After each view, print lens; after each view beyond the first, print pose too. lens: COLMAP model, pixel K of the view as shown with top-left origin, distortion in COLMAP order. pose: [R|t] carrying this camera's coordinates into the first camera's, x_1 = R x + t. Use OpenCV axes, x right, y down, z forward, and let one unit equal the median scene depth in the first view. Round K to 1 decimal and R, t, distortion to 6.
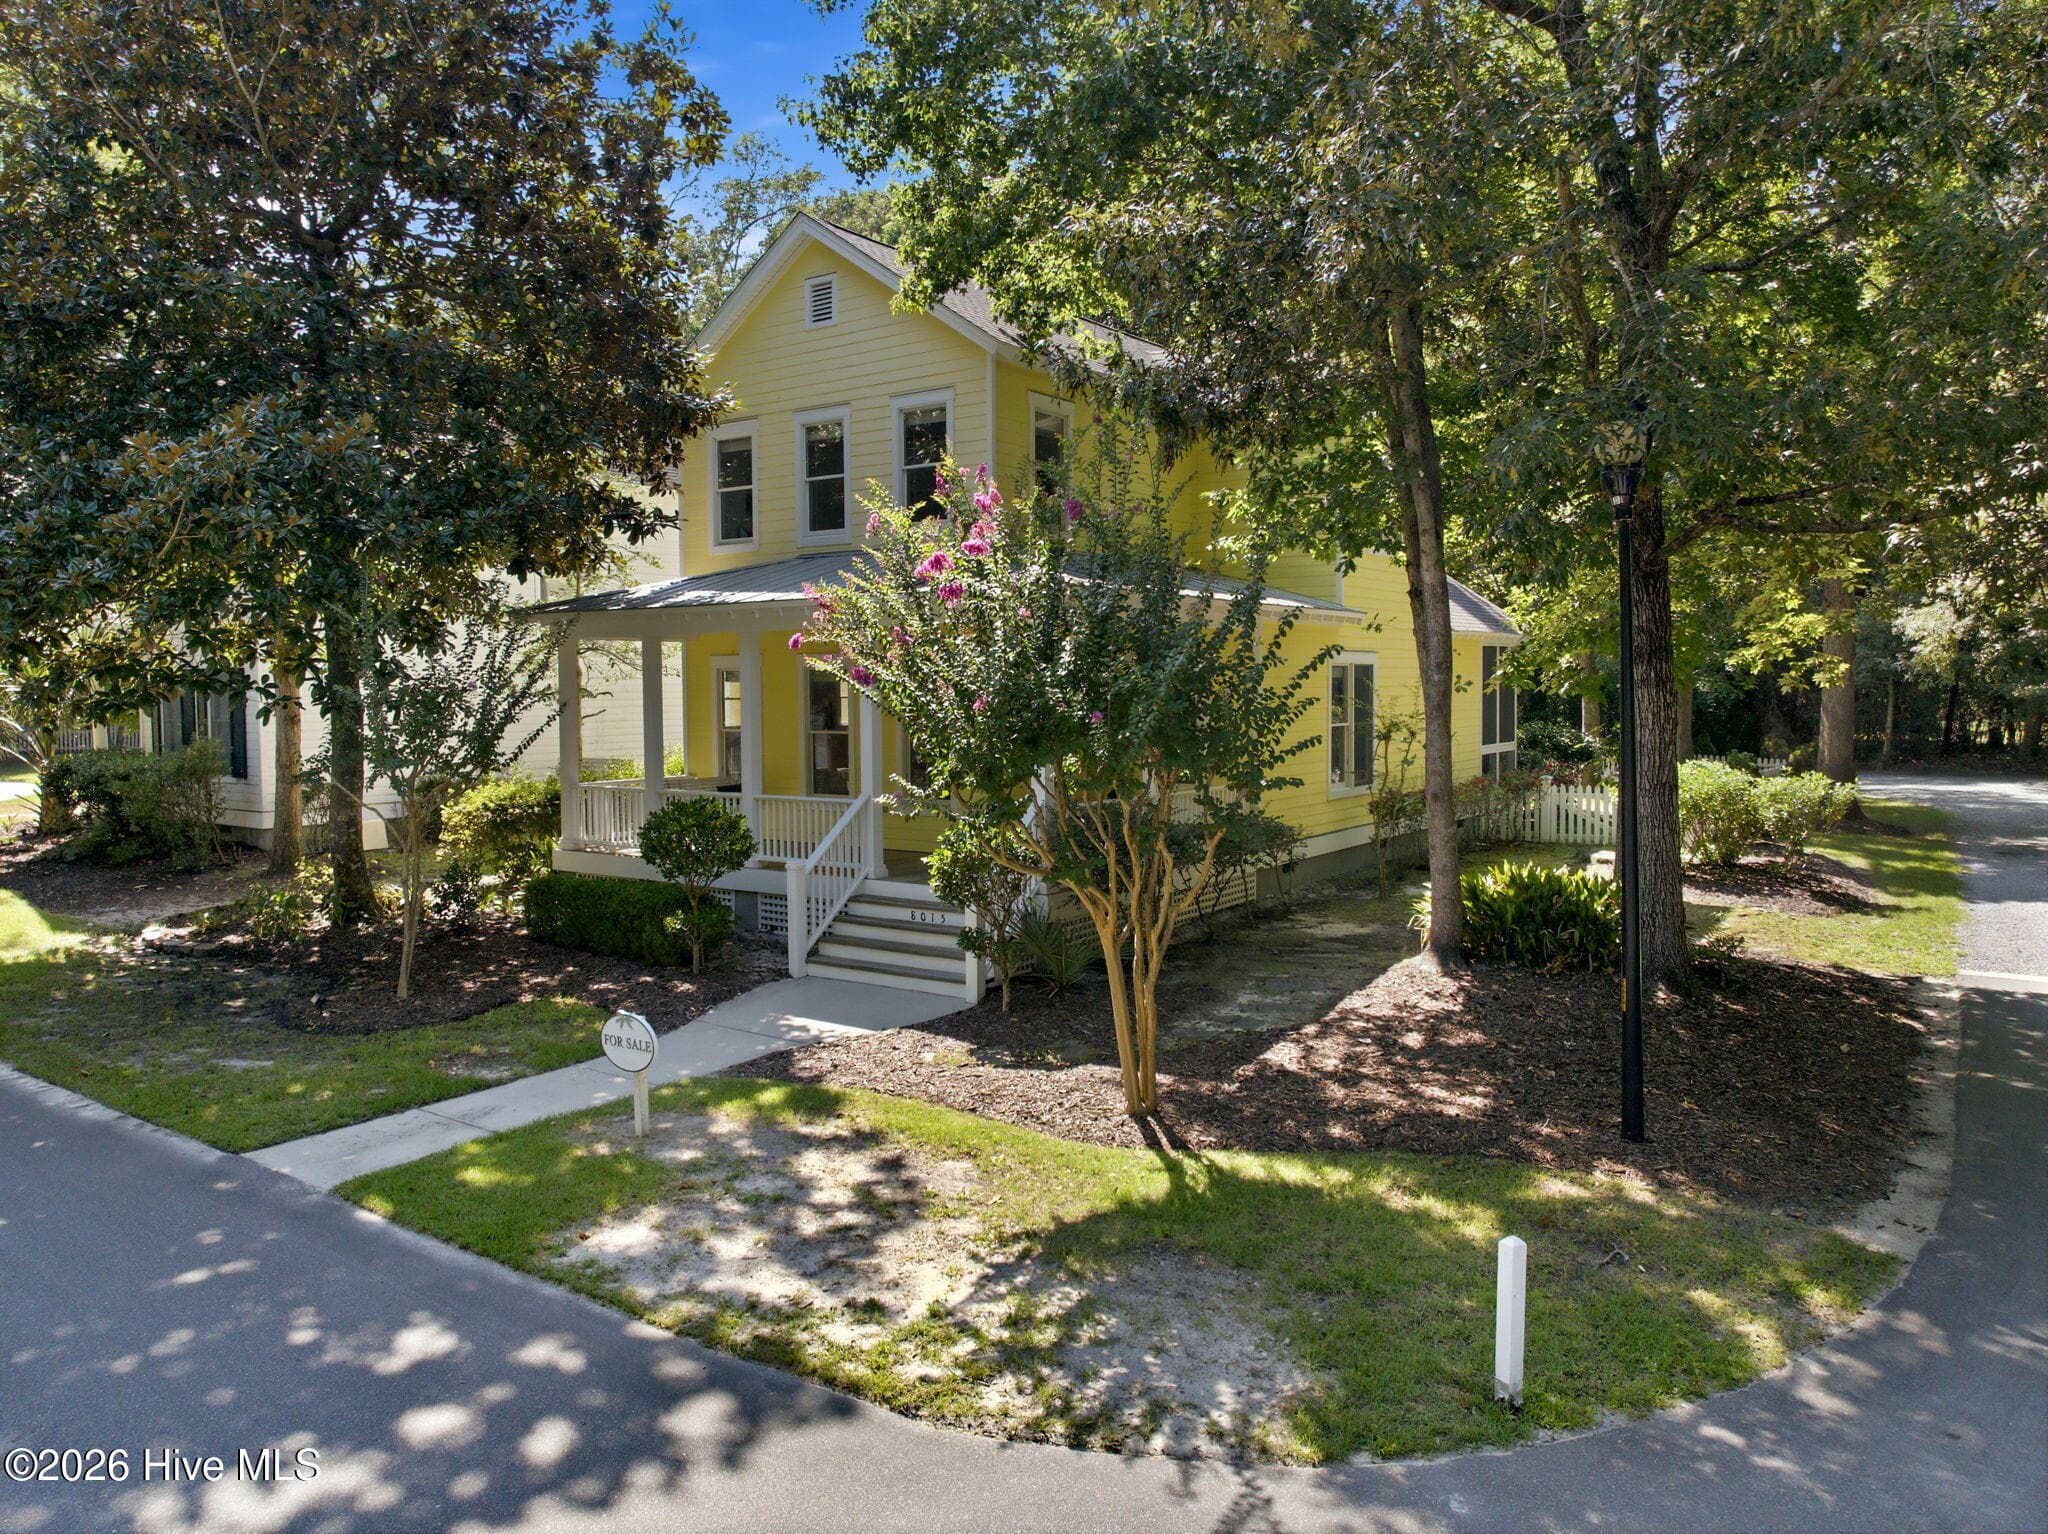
lens RADIAL K [[1438.4, 0, 1025.0], [0, 1438.4, 741.4], [0, 0, 1]] dist [-0.036904, -0.007481]
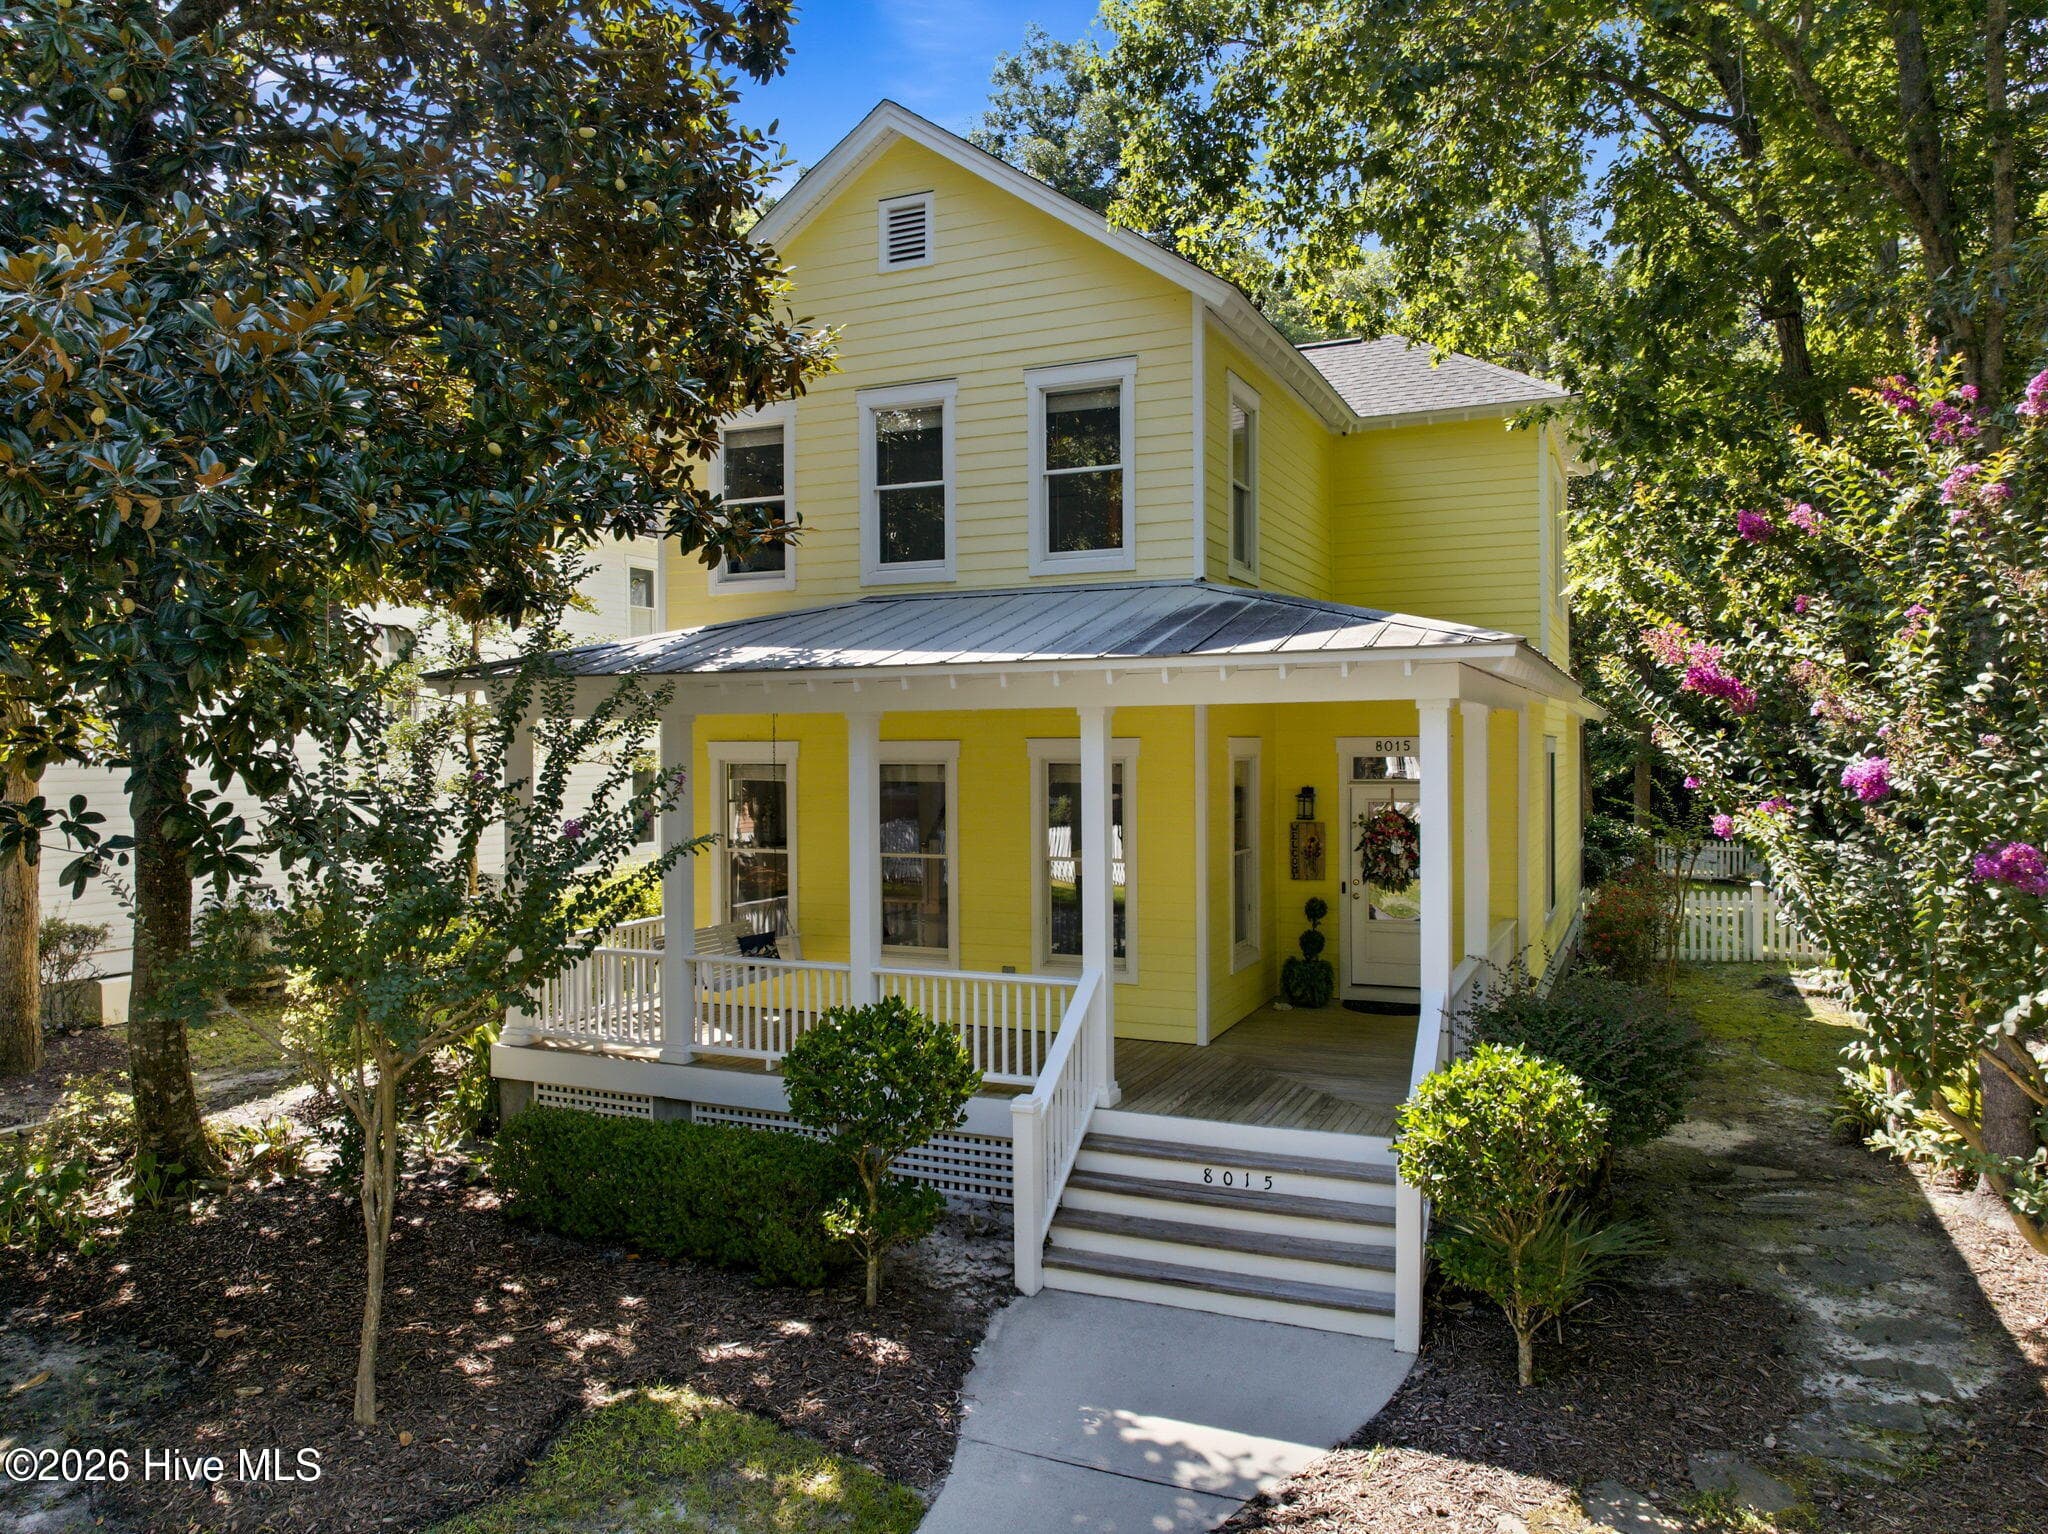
lens RADIAL K [[1438.4, 0, 1025.0], [0, 1438.4, 741.4], [0, 0, 1]] dist [-0.036904, -0.007481]
pose [[0.981868, 0.001411, 0.189561, -0.407074], [0.006844, 0.999056, -0.042888, -0.059217], [-0.189443, 0.043408, 0.980932, 0.602909]]
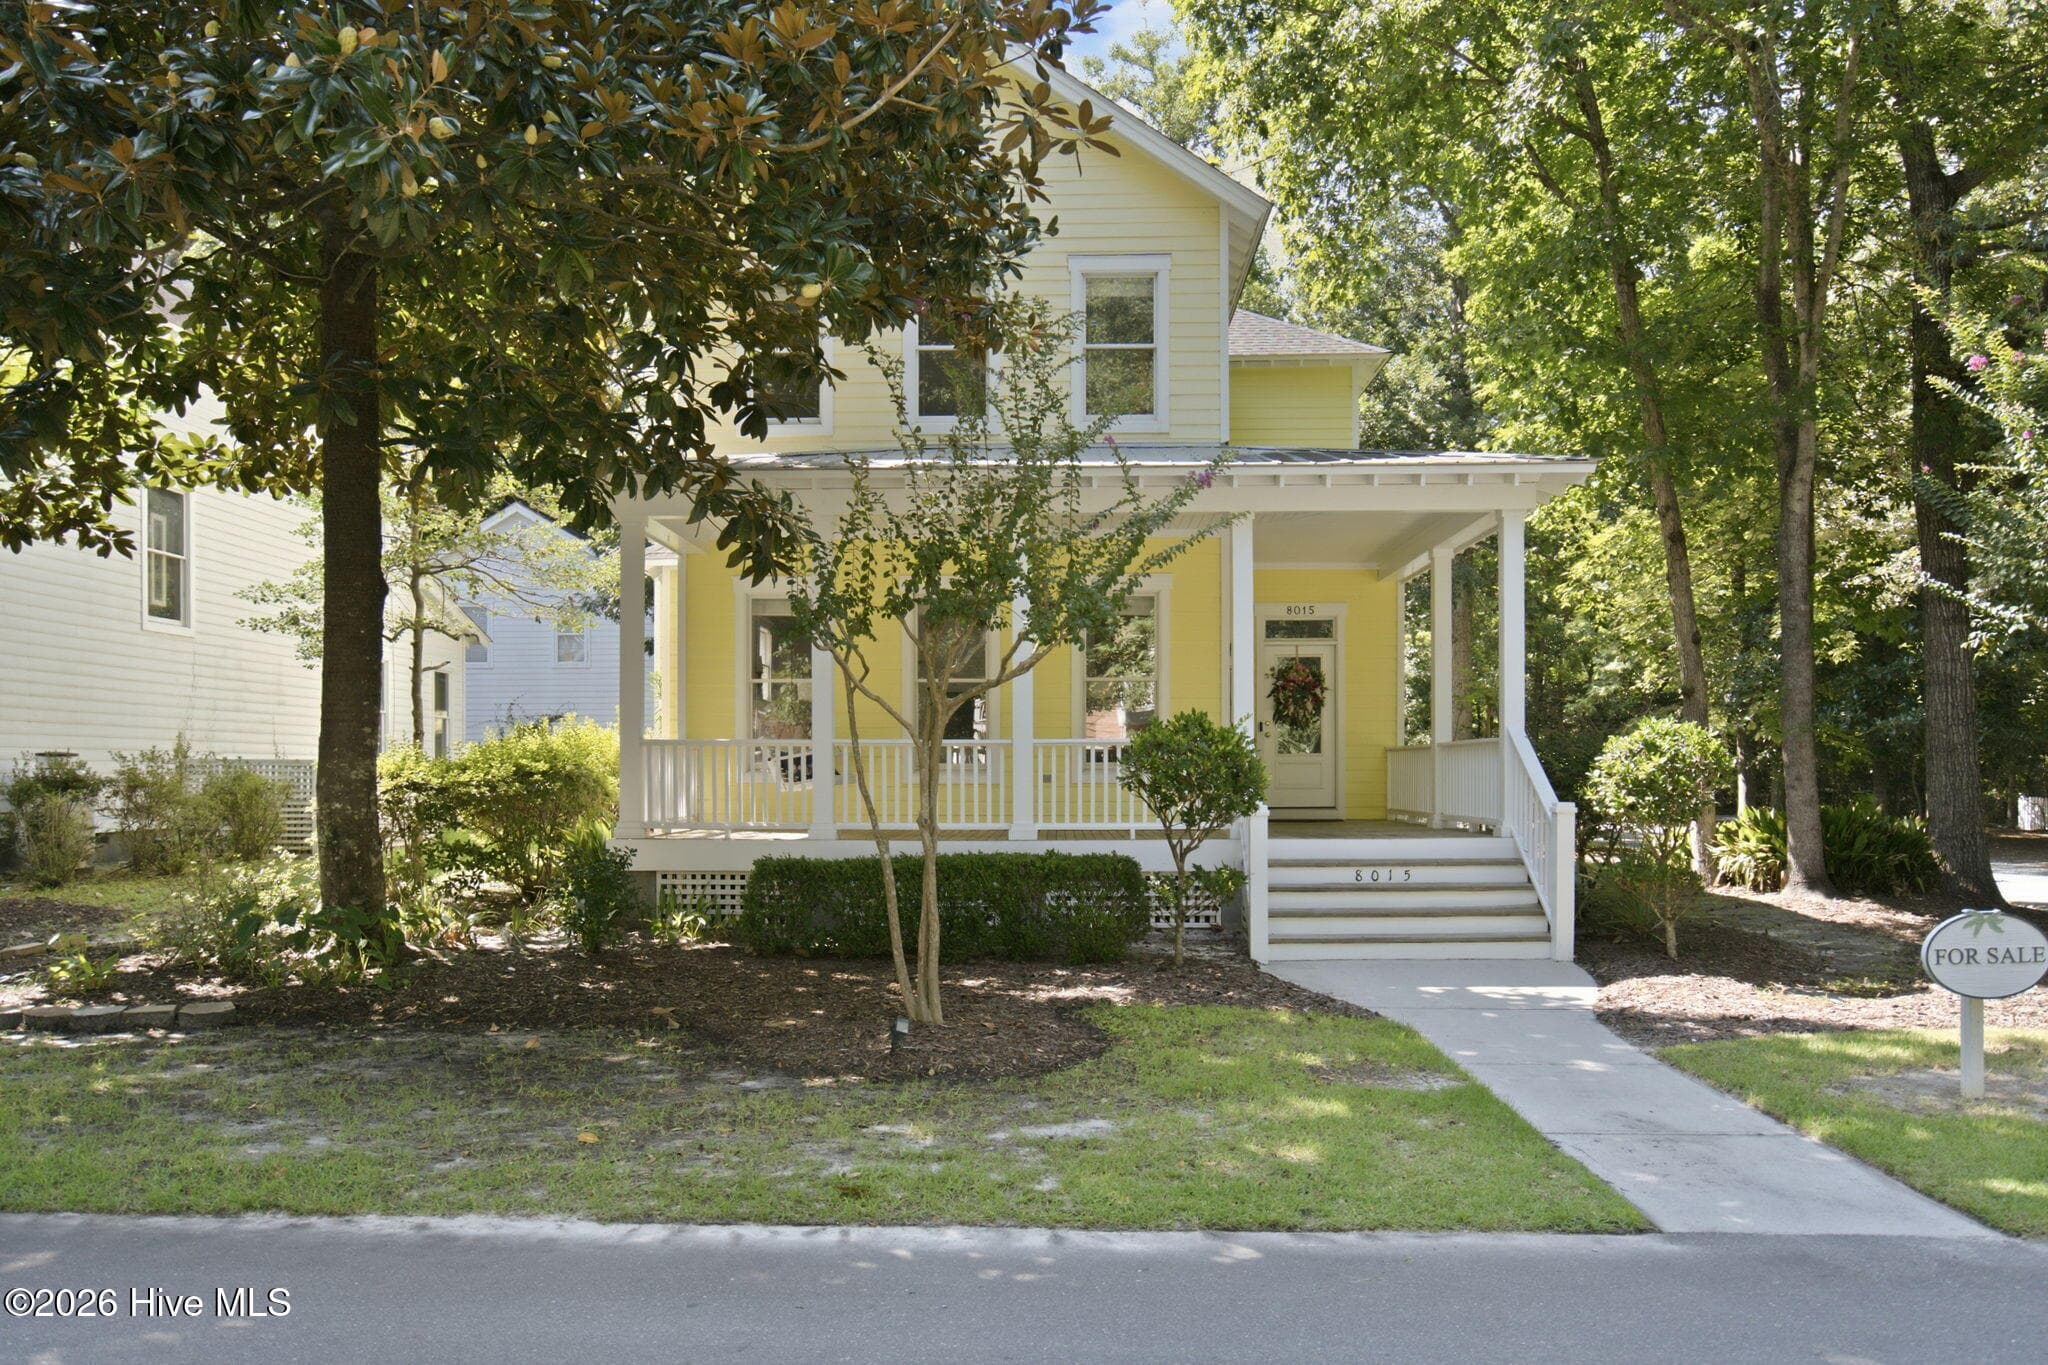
lens RADIAL K [[1434.7, 0, 1025.9], [0, 1434.7, 768.4], [0, 0, 1]] dist [-0.002128, 0.000486]
pose [[0.835993, 0.005845, 0.548709, -0.991560], [0.020186, 0.998939, -0.041396, 0.136475], [-0.548368, 0.045683, 0.834988, 0.658978]]
